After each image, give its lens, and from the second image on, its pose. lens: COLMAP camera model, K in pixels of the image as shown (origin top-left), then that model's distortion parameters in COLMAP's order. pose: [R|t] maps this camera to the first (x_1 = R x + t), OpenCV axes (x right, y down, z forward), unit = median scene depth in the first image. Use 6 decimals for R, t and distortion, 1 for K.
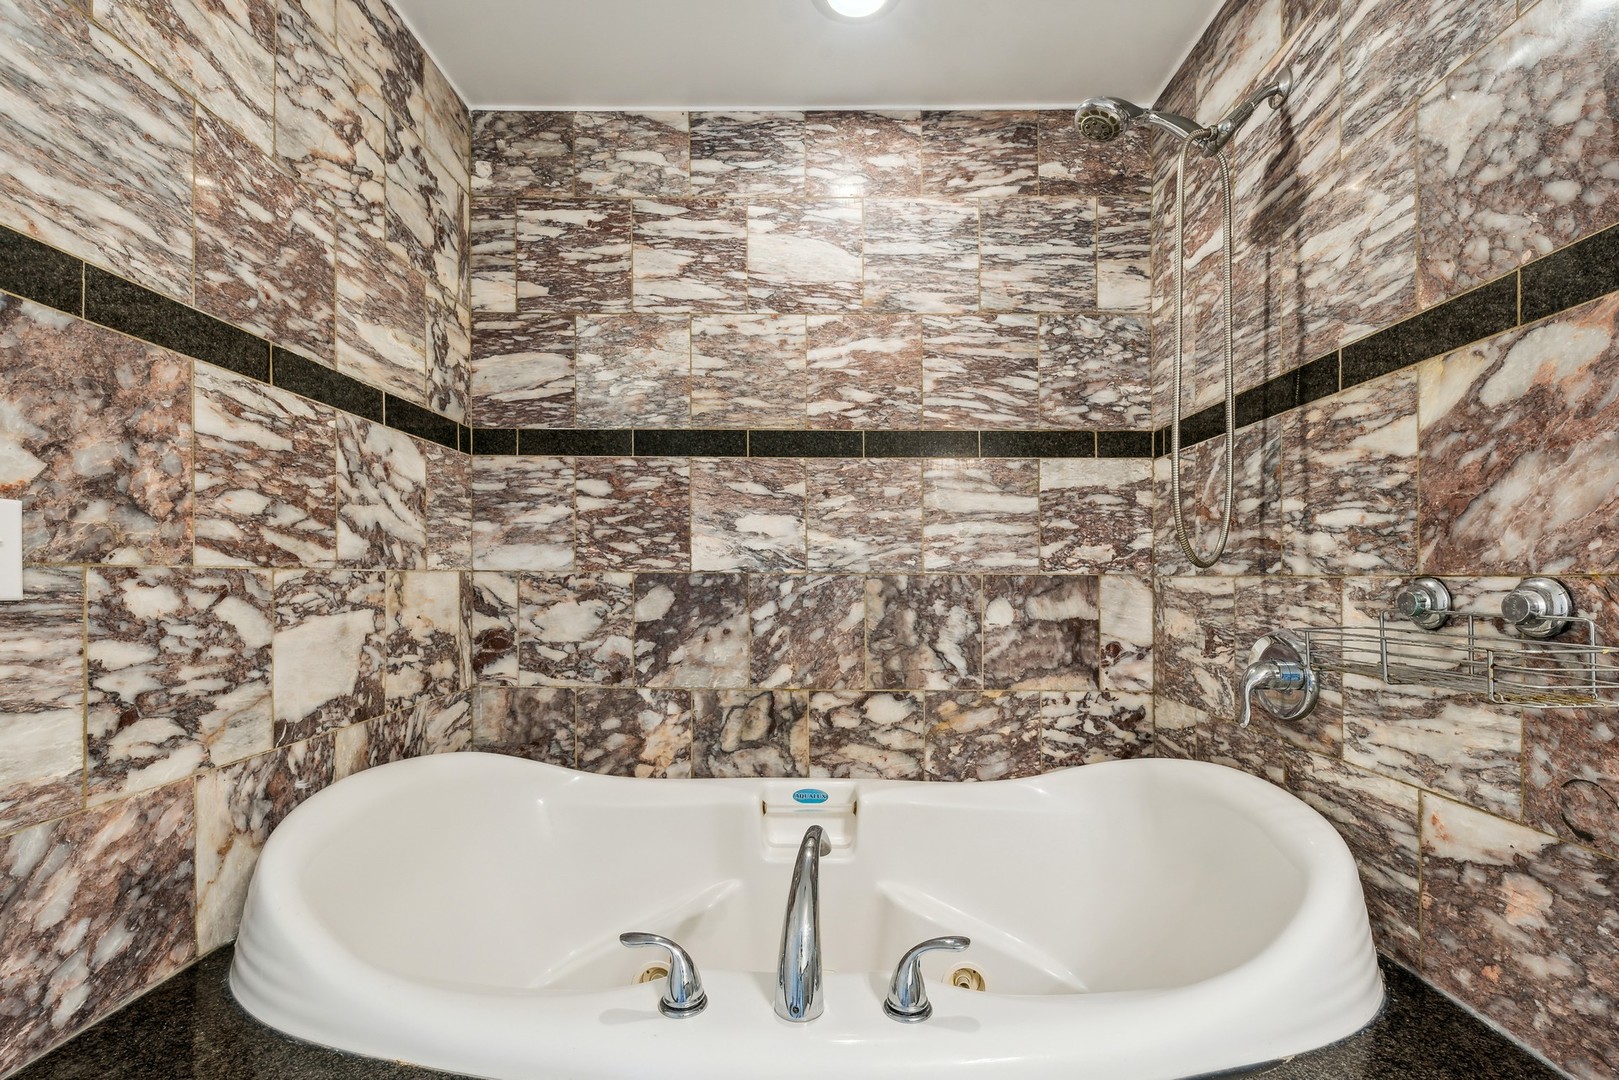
lens RADIAL K [[656.0, 0, 855.1], [0, 656.0, 567.1], [0, 0, 1]] dist [0.007787, -0.003612]
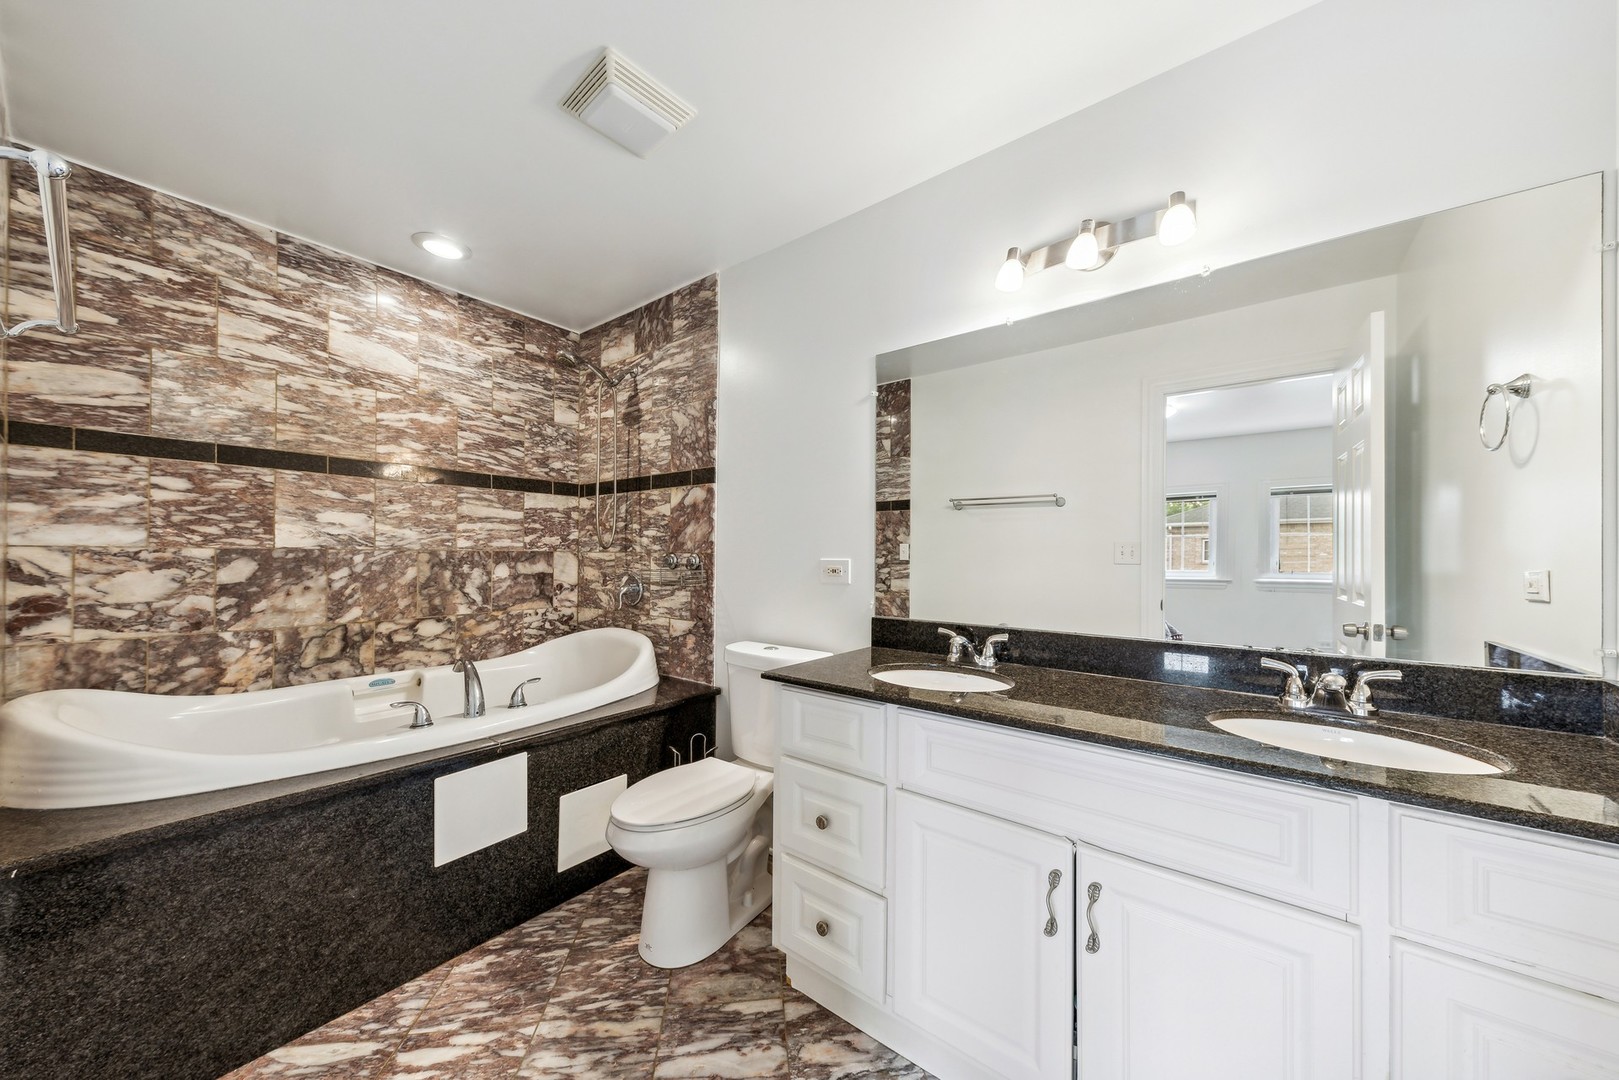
lens RADIAL K [[543.4, 0, 808.3], [0, 543.4, 554.0], [0, 0, 1]] dist [0.007698, -0.000623]
pose [[0.614992, -0.000601, 0.788533, -0.485975], [-0.017679, 0.999738, 0.014550, -0.018418], [-0.788335, -0.022889, 0.614820, -0.686650]]
